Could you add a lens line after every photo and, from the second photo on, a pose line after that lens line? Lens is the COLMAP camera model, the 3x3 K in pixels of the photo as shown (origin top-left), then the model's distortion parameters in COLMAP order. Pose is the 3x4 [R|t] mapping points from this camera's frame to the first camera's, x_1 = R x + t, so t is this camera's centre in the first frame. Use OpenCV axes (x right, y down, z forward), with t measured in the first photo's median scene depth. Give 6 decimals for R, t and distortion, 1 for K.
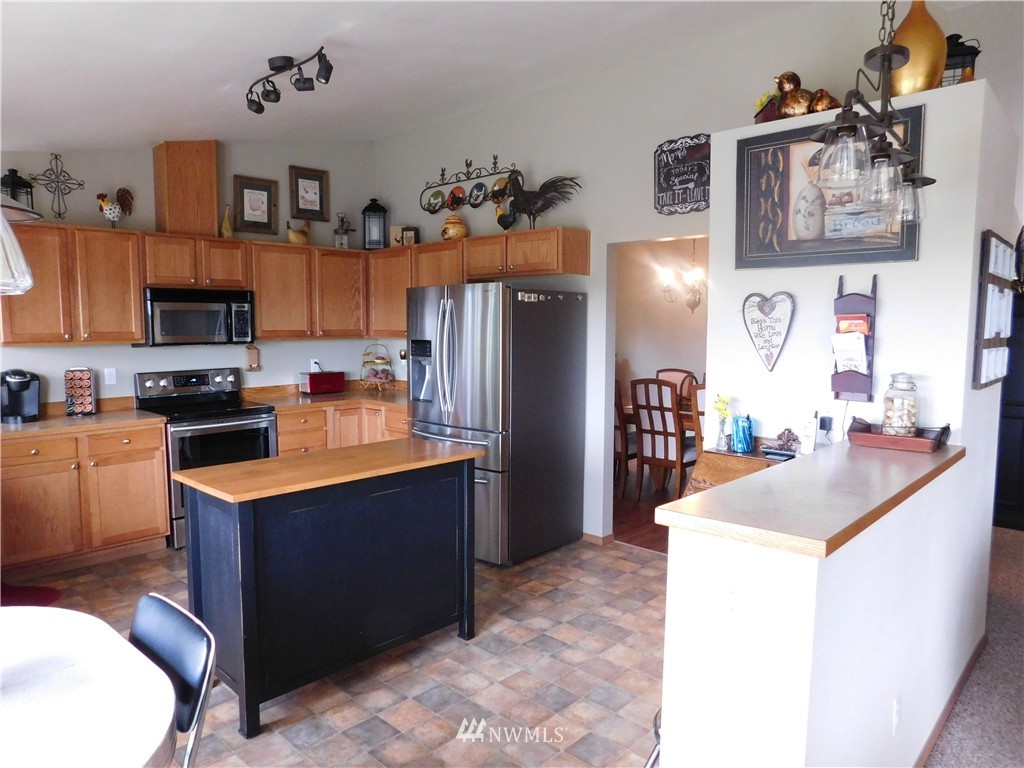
lens RADIAL K [[676.9, 0, 509.0], [0, 676.9, 382.1], [0, 0, 1]] dist [-0.018277, 0.000323]
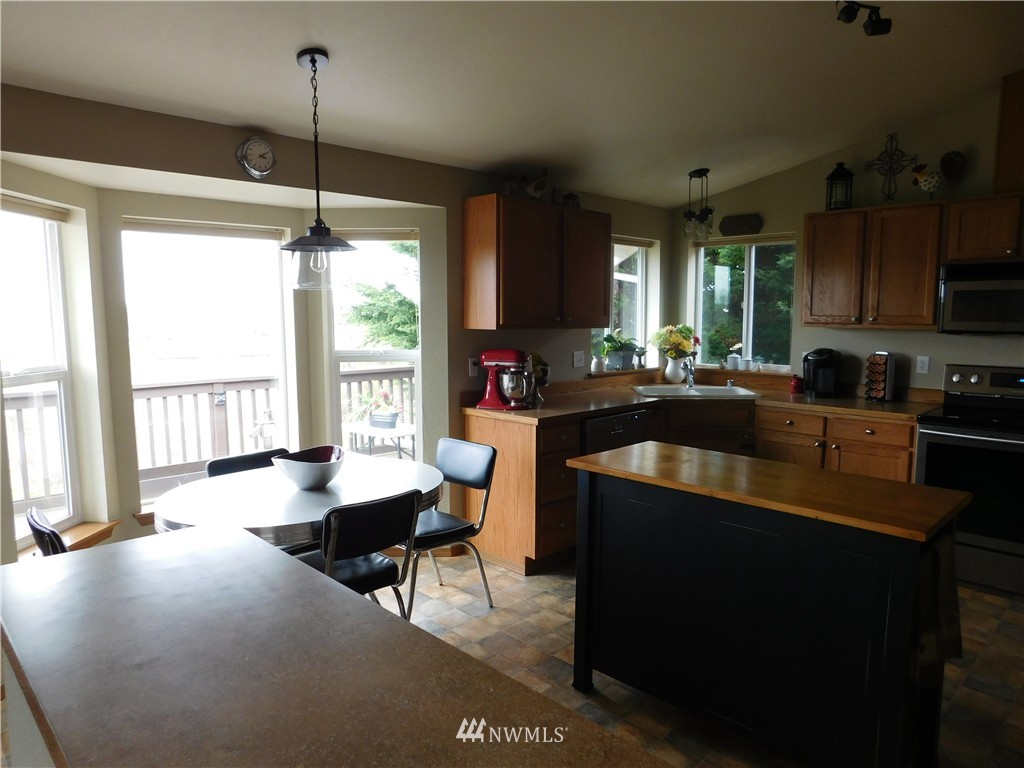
lens RADIAL K [[676.9, 0, 507.9], [0, 676.9, 389.3], [0, 0, 1]] dist [-0.018277, 0.000323]
pose [[-0.033526, 0.116831, -0.992586, 0.361847], [-0.086335, 0.989093, 0.119336, -0.038225], [0.995702, 0.089695, -0.023073, 0.489638]]
